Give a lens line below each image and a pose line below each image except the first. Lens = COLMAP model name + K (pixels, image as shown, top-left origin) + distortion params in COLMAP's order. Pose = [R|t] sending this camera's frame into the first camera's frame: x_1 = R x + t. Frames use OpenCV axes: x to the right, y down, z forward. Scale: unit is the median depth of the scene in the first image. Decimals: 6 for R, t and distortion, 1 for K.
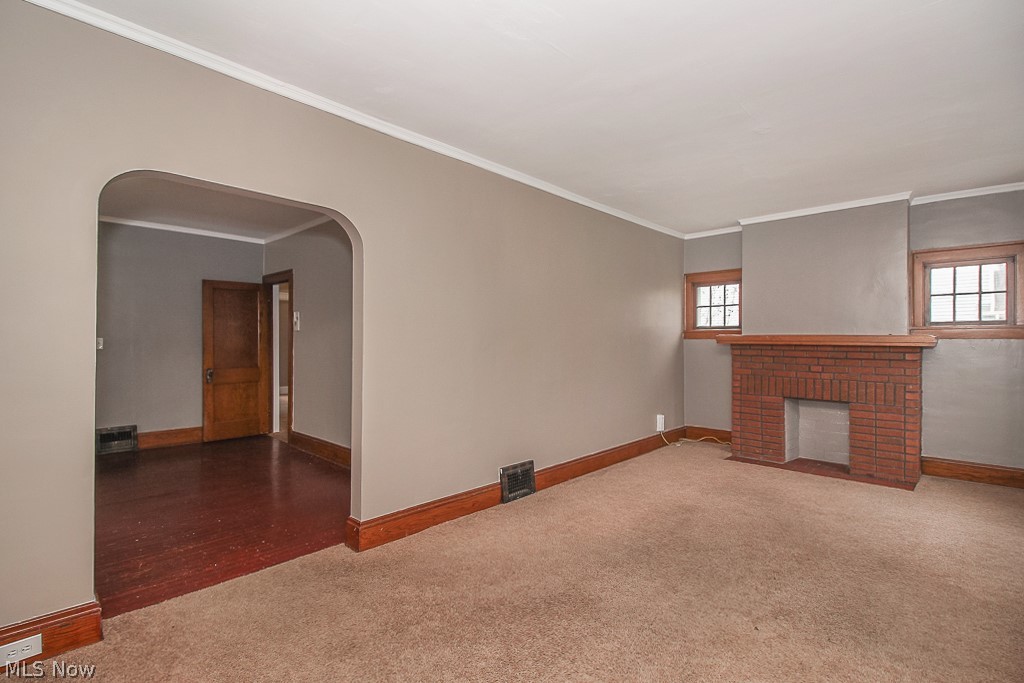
lens RADIAL K [[476.6, 0, 515.8], [0, 476.6, 342.3], [0, 0, 1]] dist [0.000555, -0.003376]
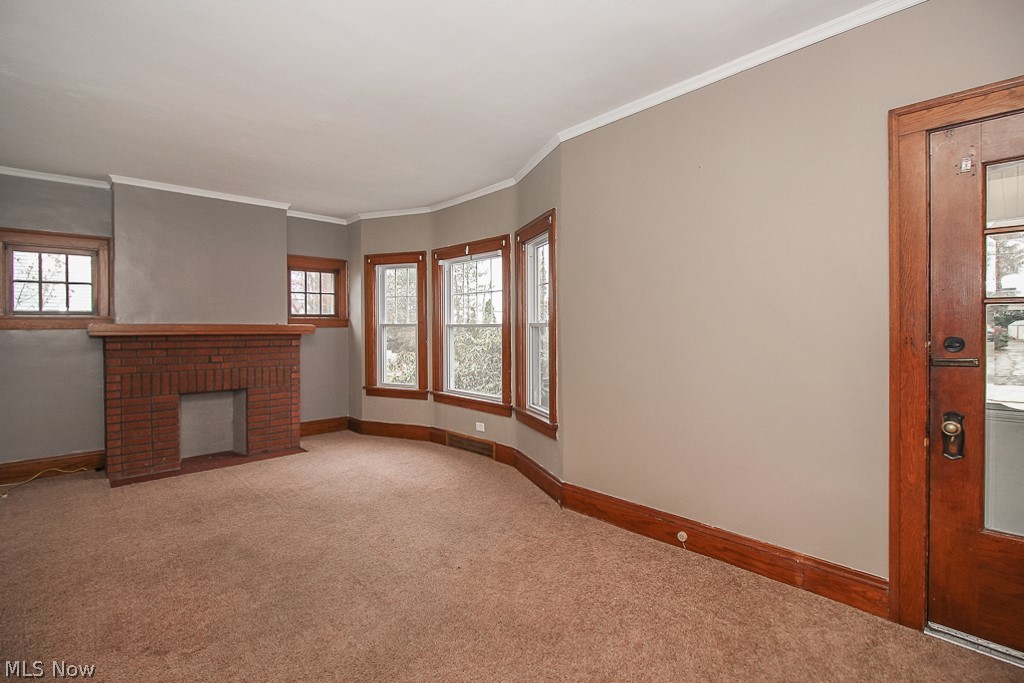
lens RADIAL K [[476.6, 0, 505.7], [0, 476.6, 334.3], [0, 0, 1]] dist [0.000555, -0.003376]
pose [[0.044075, -0.017852, 0.998869, -0.315234], [0.010995, 0.999788, 0.017383, -0.005200], [-0.998968, 0.010216, 0.044262, 0.375506]]
